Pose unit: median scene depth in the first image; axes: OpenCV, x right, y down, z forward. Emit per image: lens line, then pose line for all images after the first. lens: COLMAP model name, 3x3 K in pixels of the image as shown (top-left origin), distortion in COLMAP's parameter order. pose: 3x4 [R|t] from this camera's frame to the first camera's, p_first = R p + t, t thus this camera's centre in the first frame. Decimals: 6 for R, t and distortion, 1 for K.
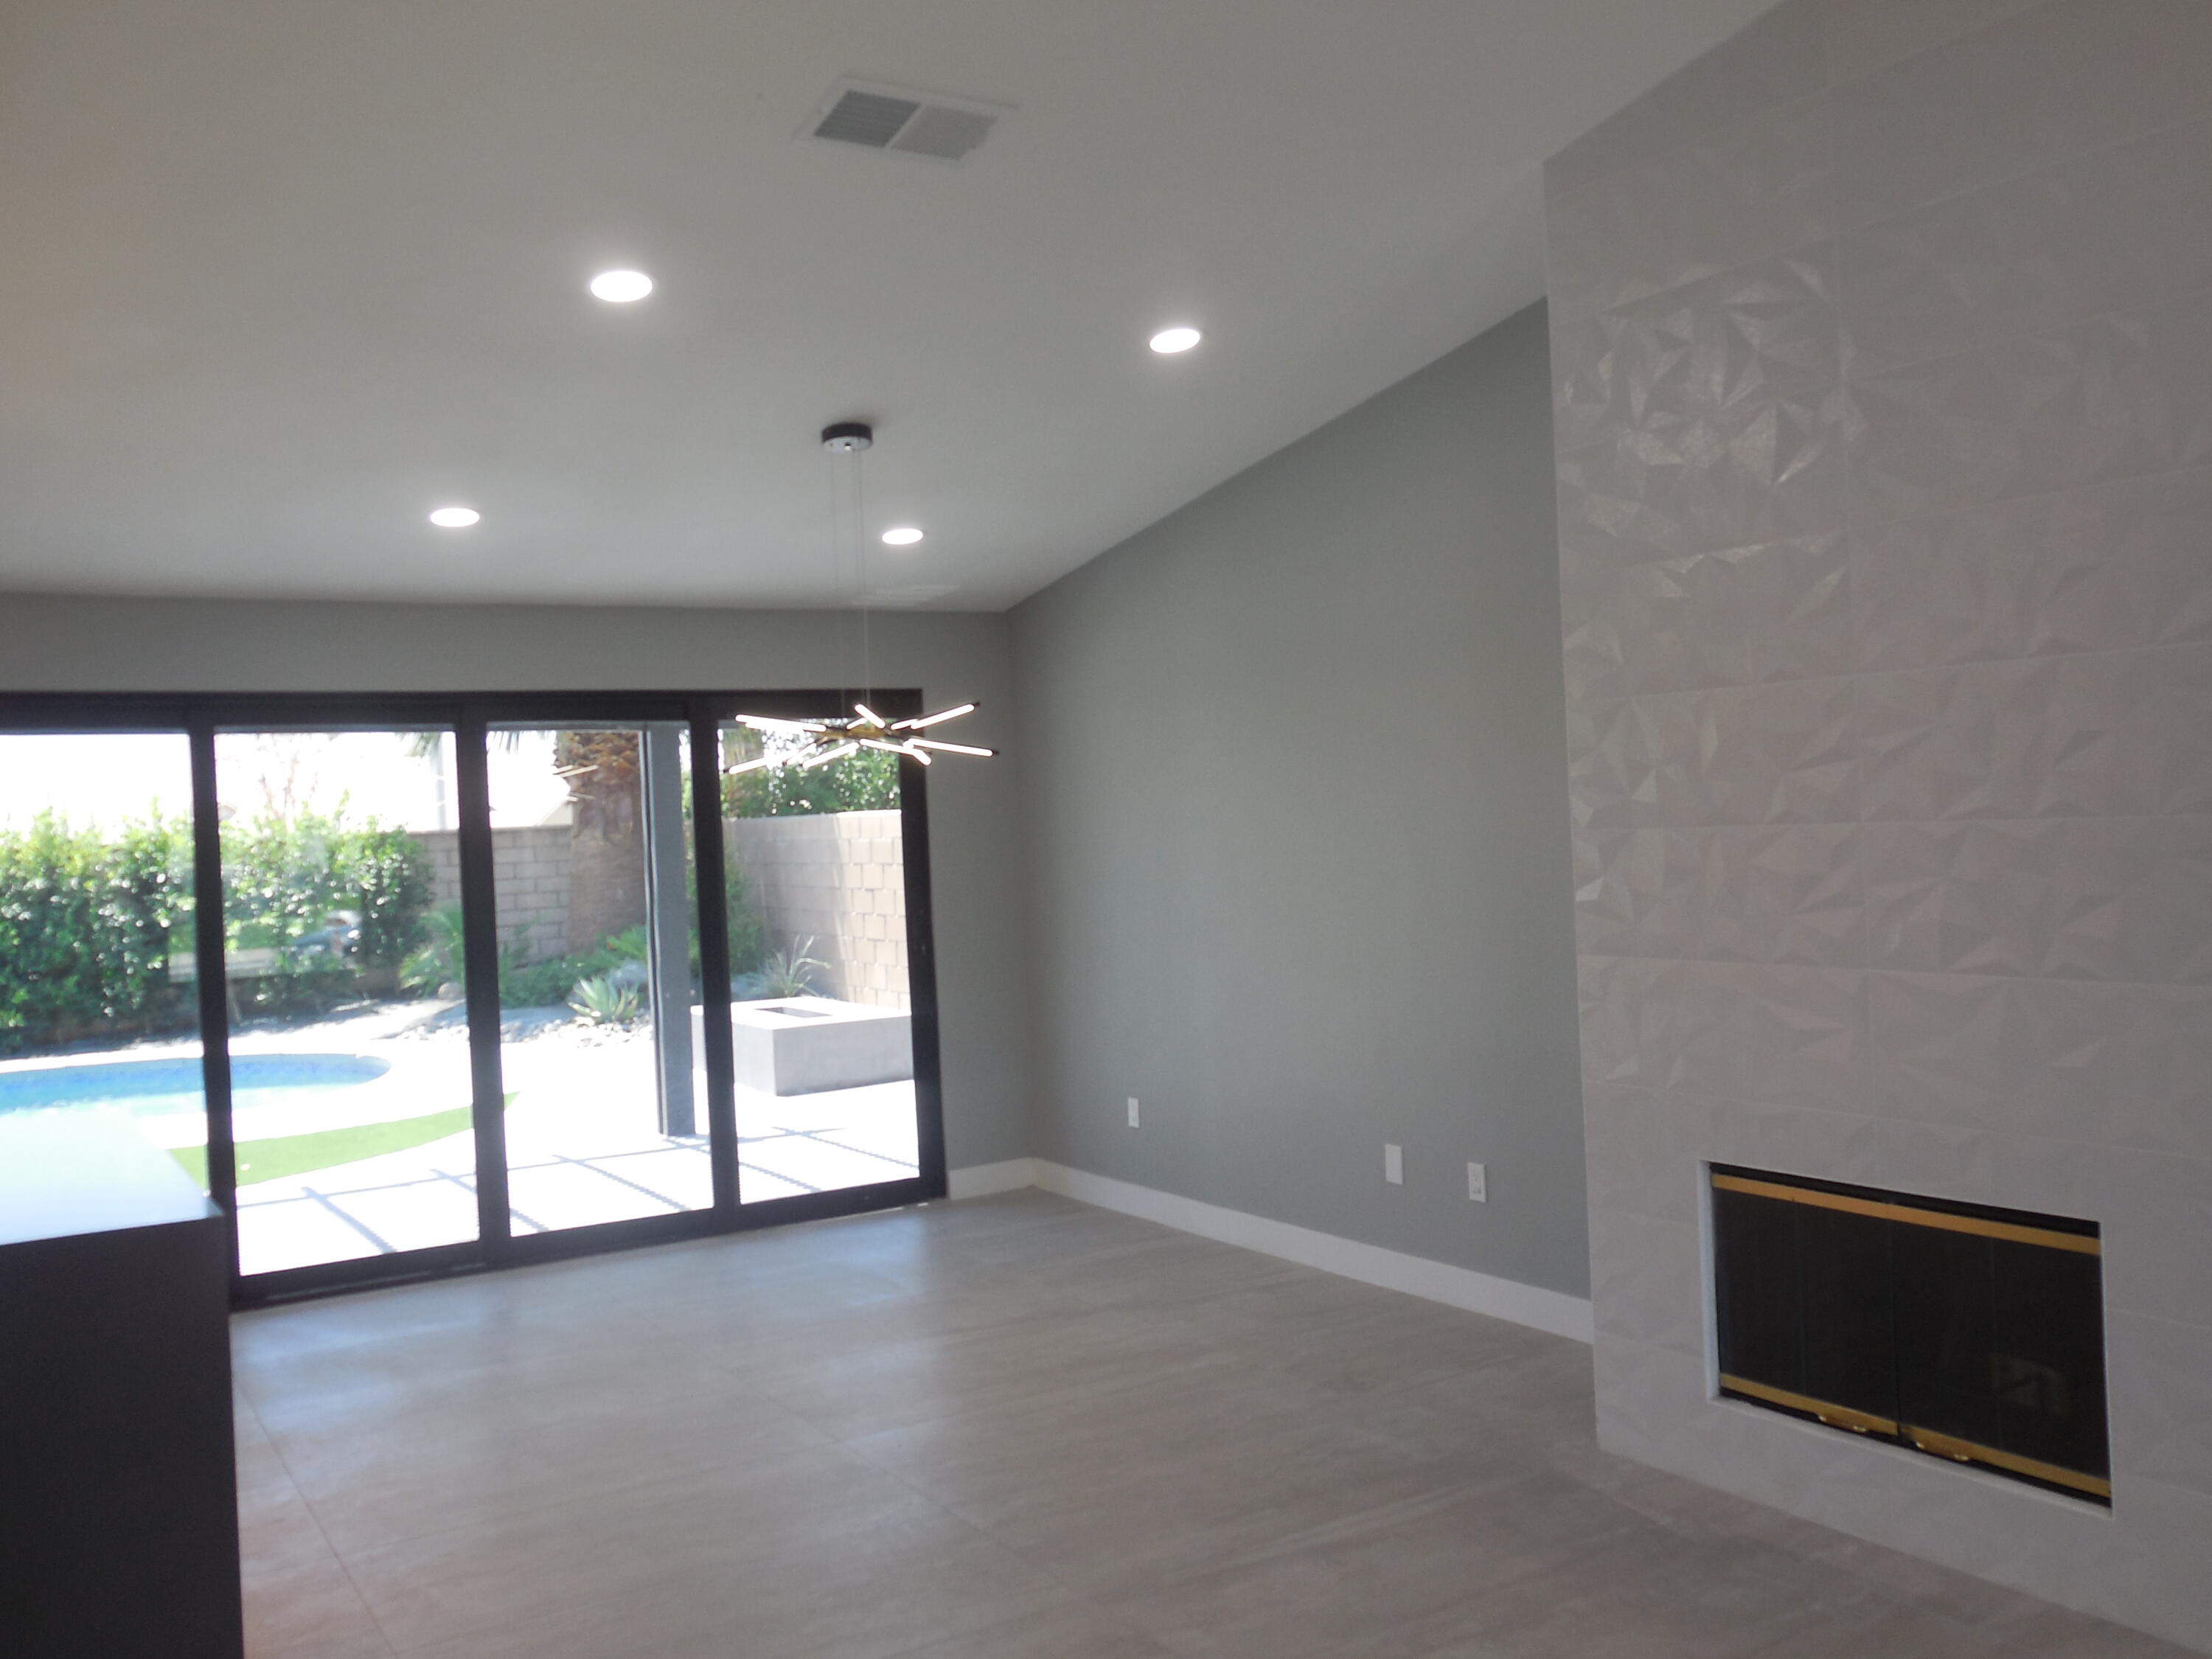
lens RADIAL K [[1932.7, 0, 1106.0], [0, 1932.7, 829.5], [0, 0, 1]] dist [-0.007215, 0.006543]
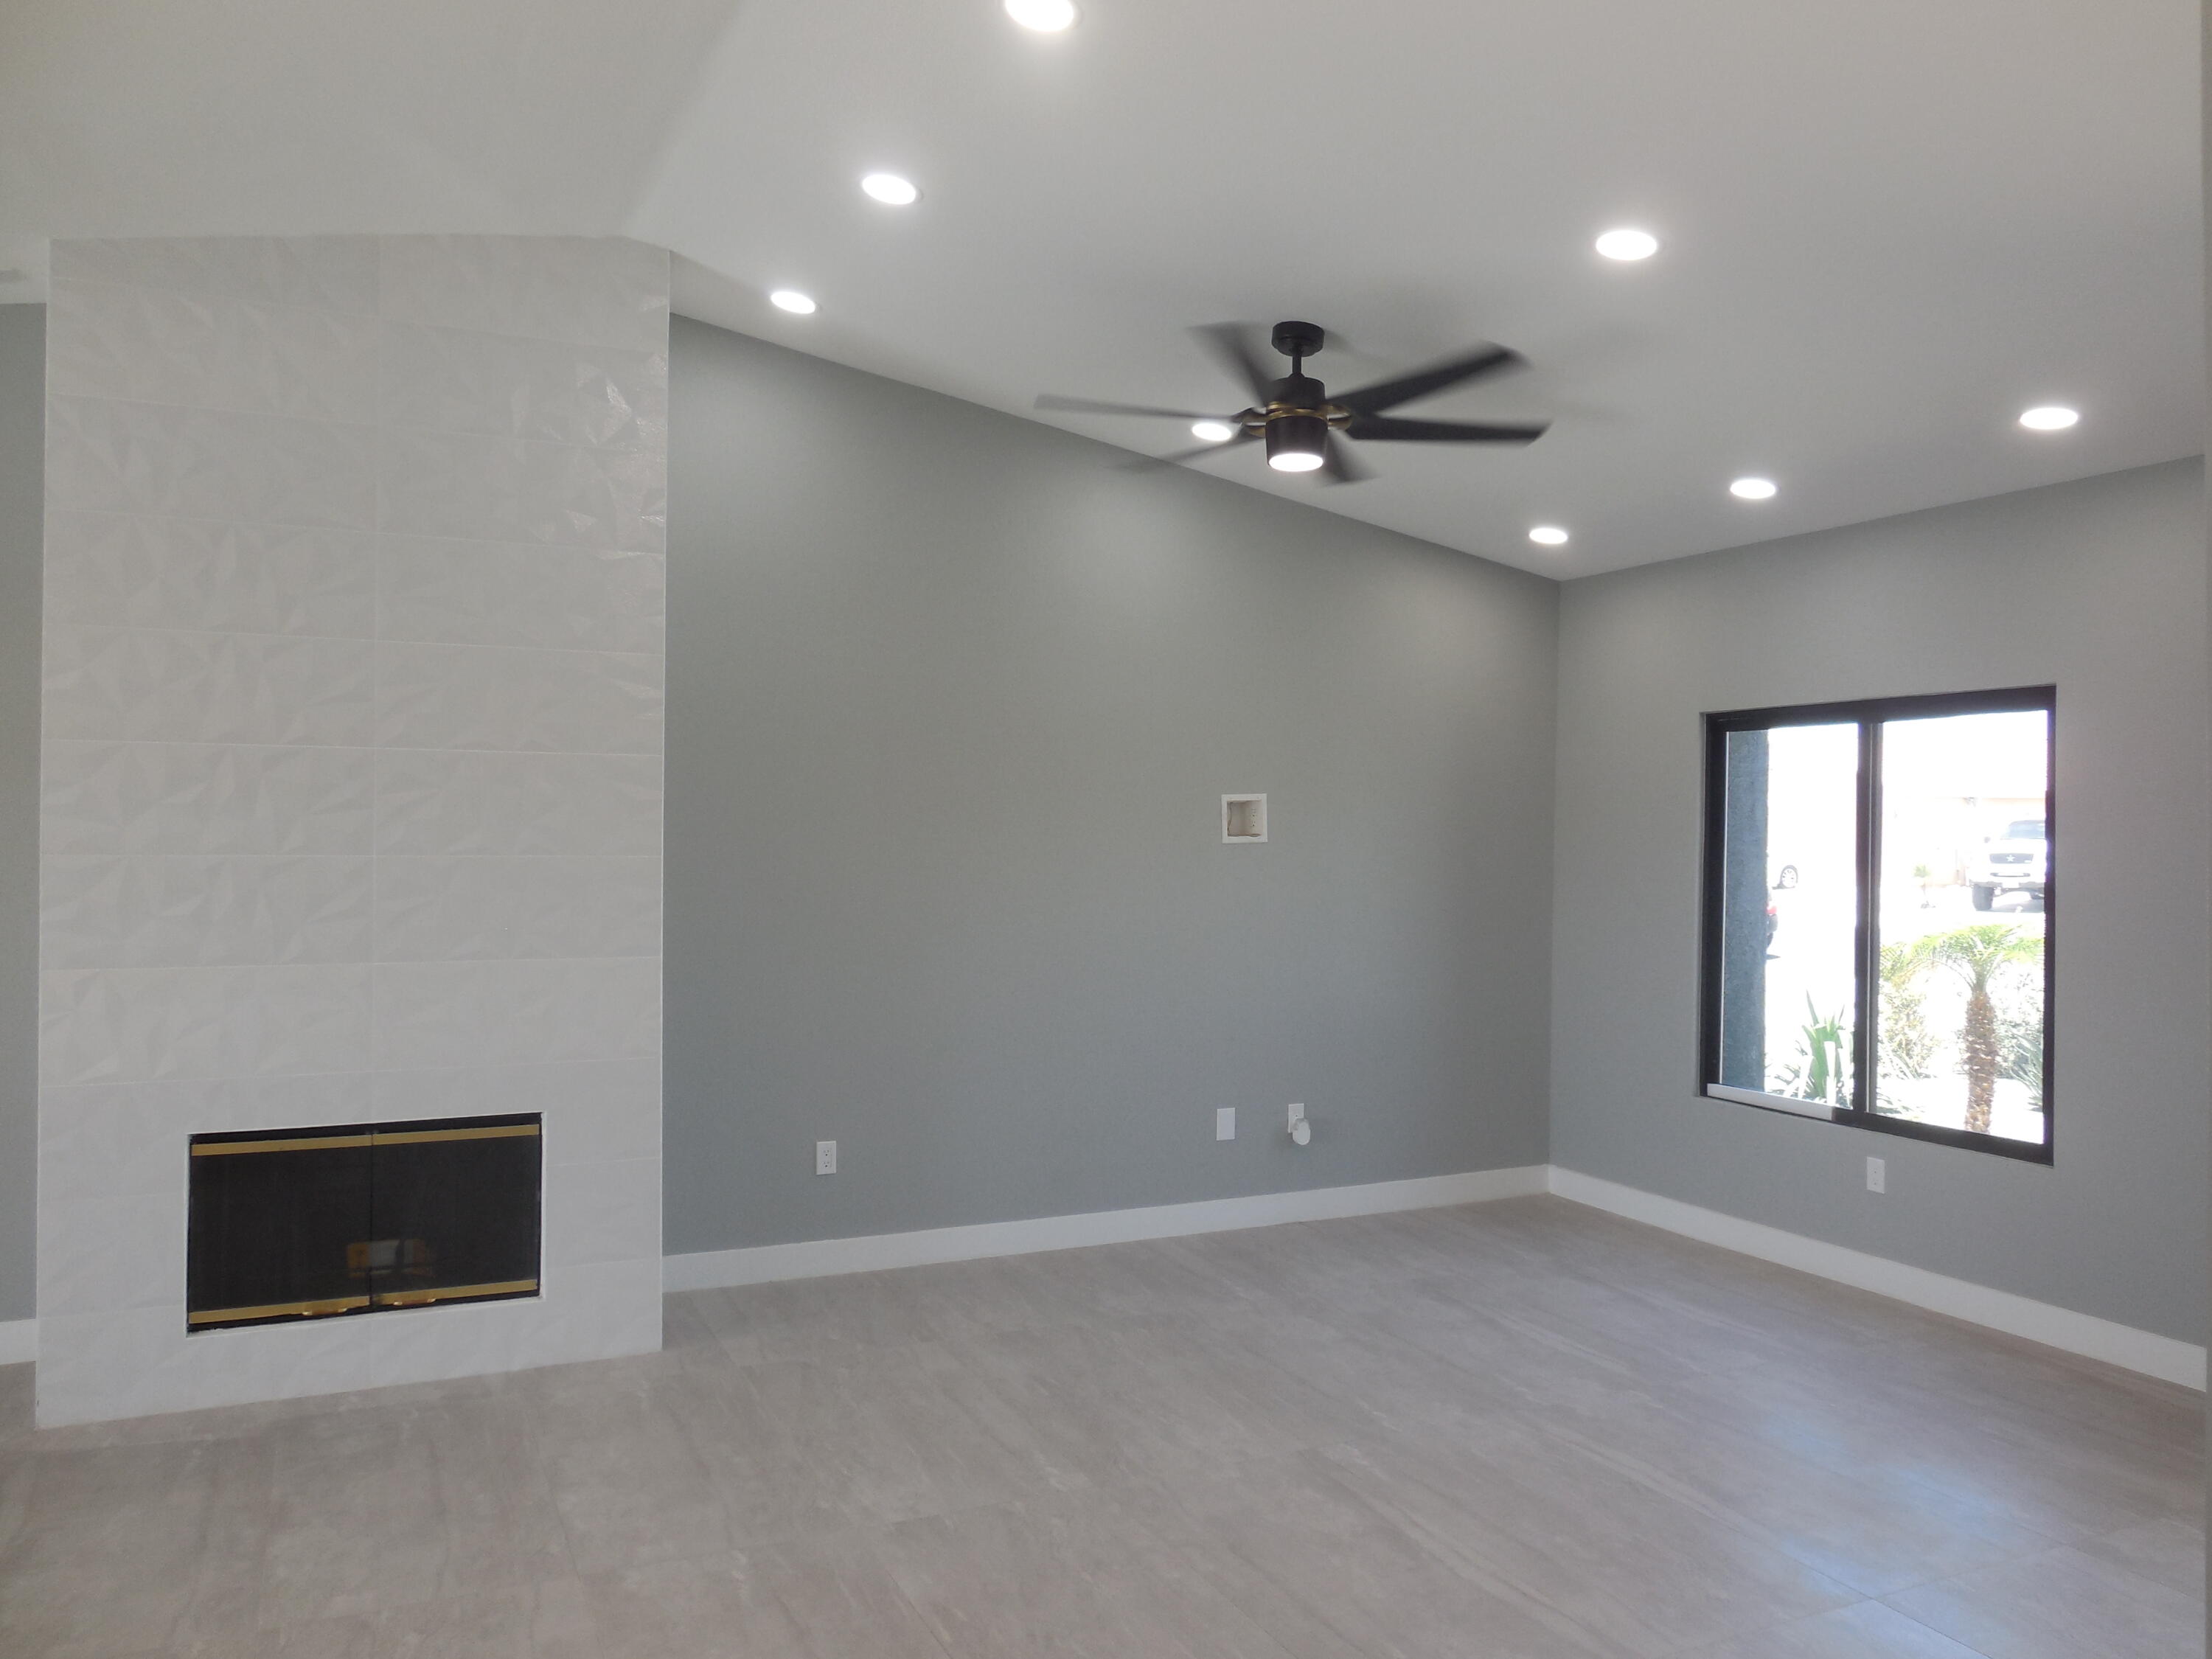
lens RADIAL K [[1698.4, 0, 1106.0], [0, 1698.4, 829.5], [0, 0, 1]] dist [-0.007896, 0.060338]
pose [[0.119586, 0.052472, 0.991436, -0.714724], [-0.005804, 0.998622, -0.052152, 0.037377], [-0.992807, 0.000483, 0.119726, 0.331280]]
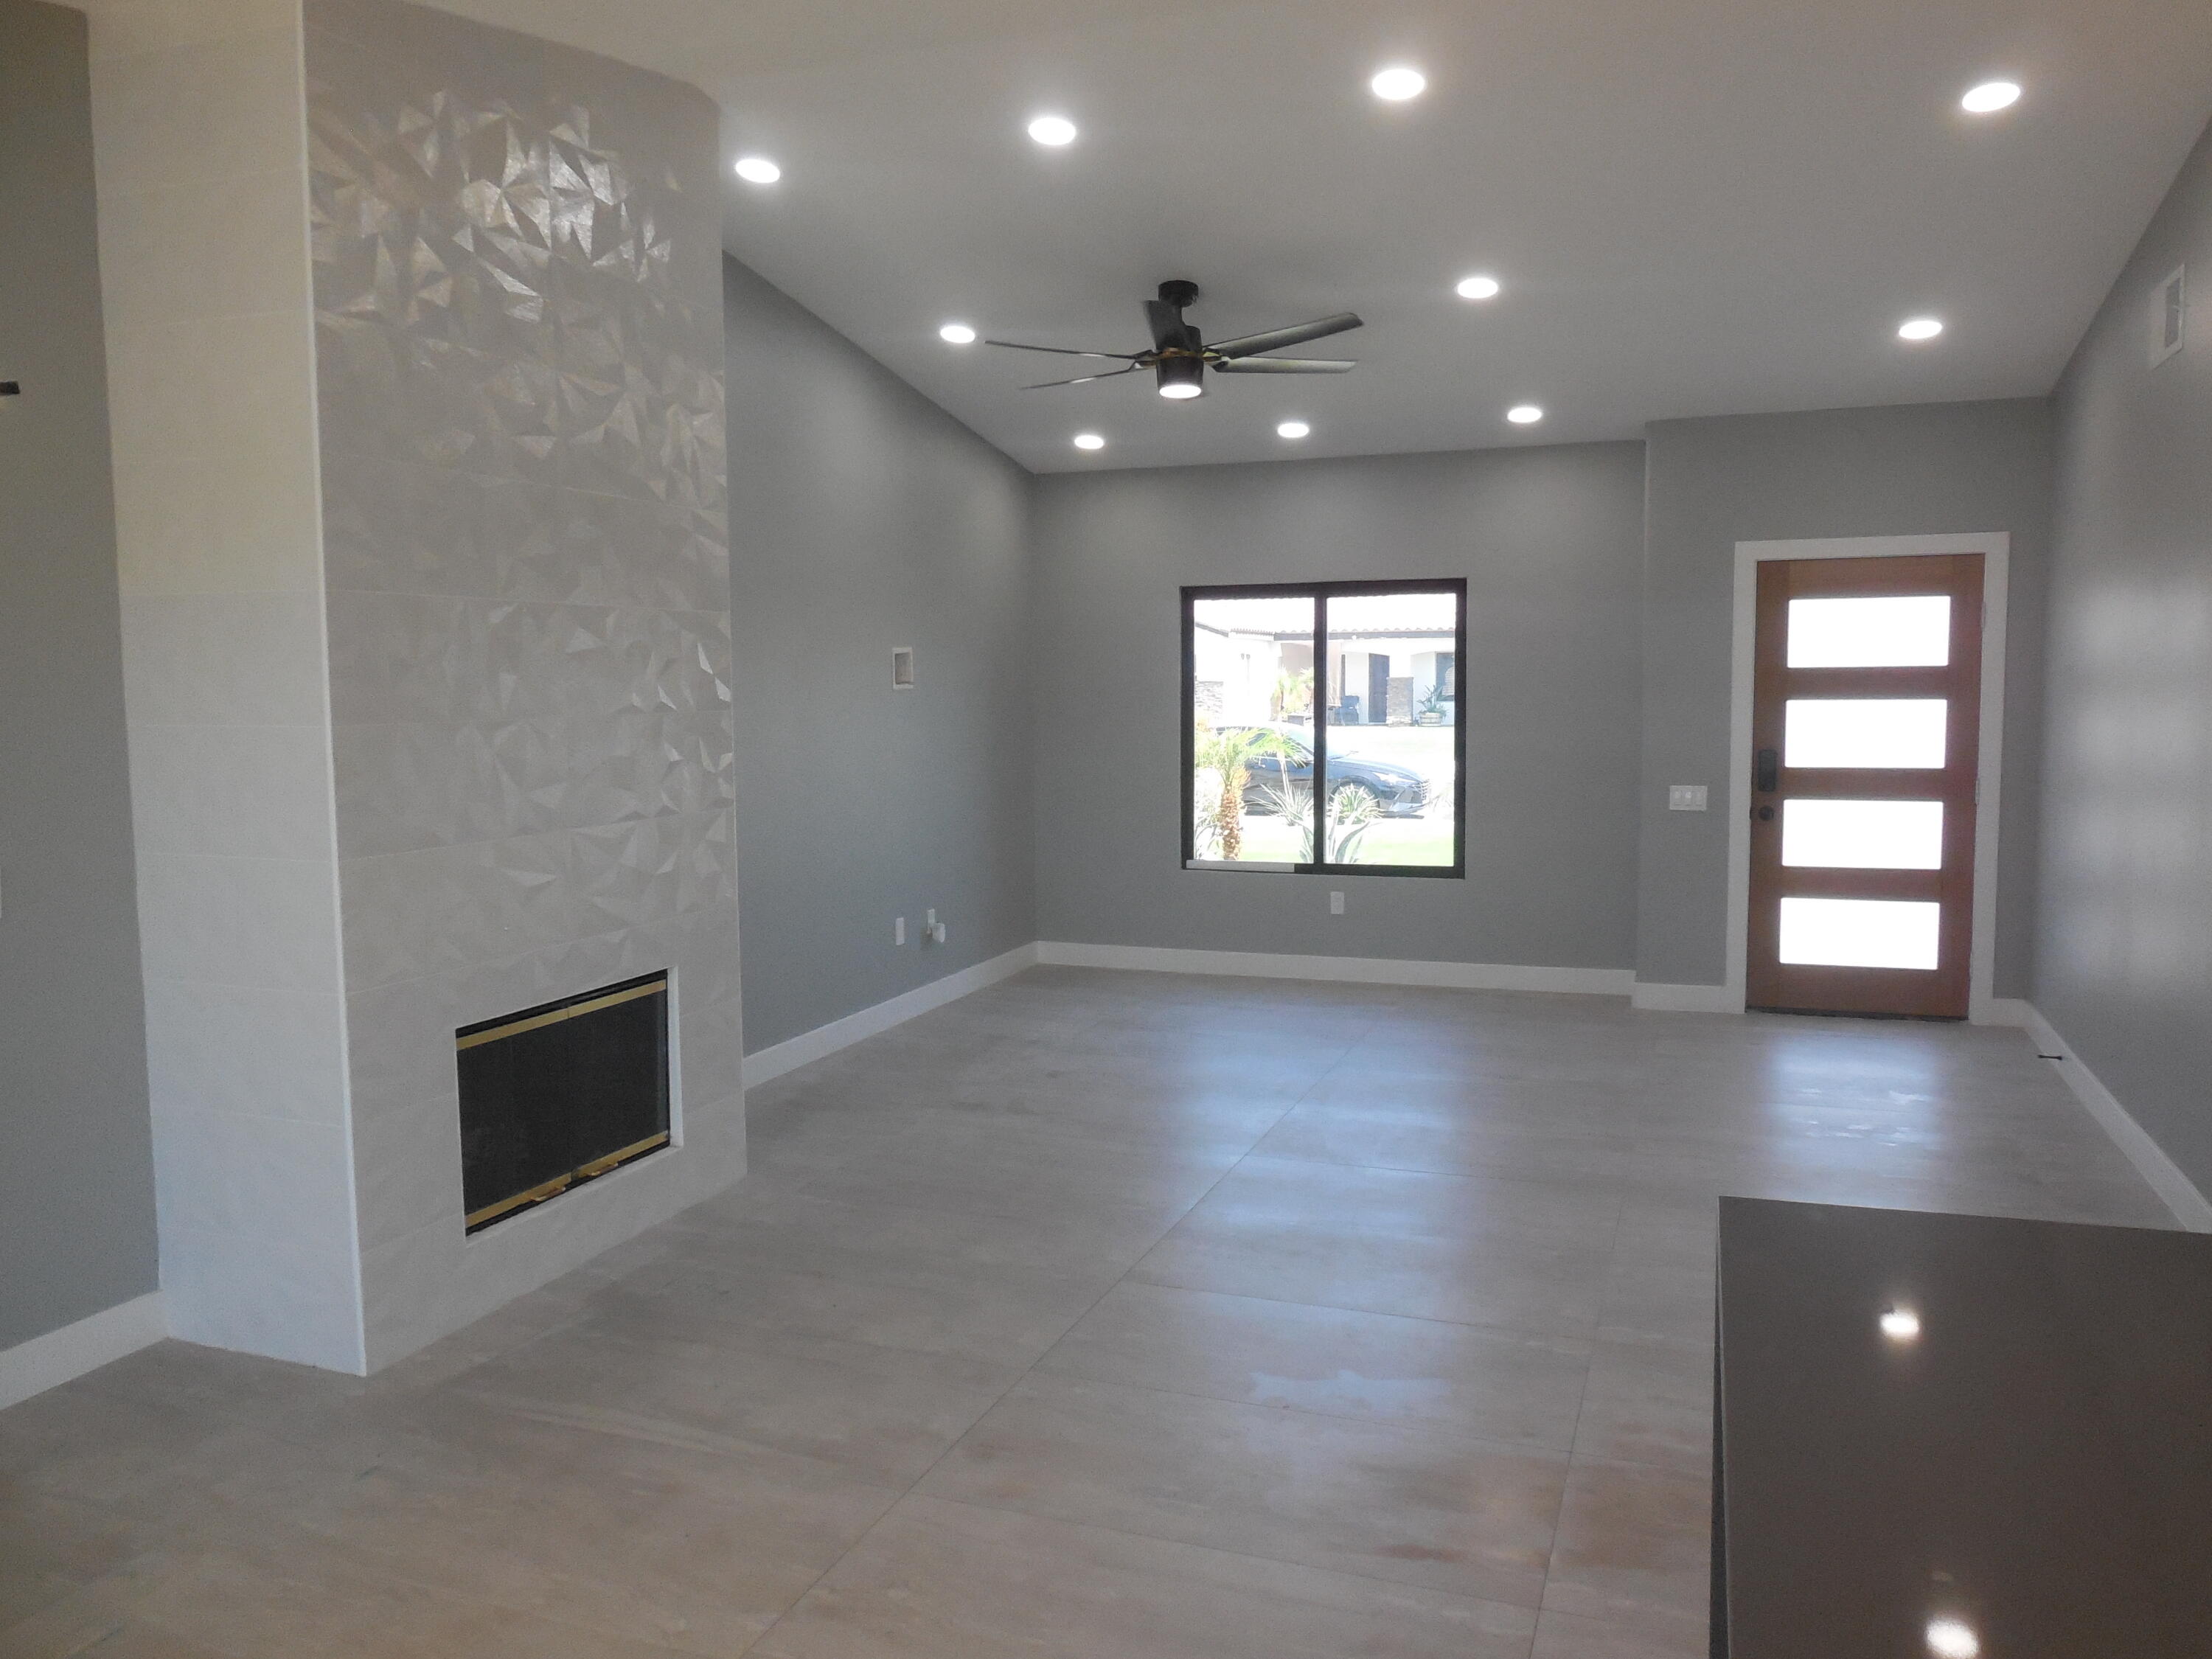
lens RADIAL K [[1678.9, 0, 1106.0], [0, 1678.9, 829.5], [0, 0, 1]] dist [-0.015746, -0.001349]
pose [[-0.609456, -0.017553, 0.792625, -0.700732], [0.044658, 0.997407, 0.056427, 0.024310], [-0.791561, 0.069787, -0.607093, 1.353436]]
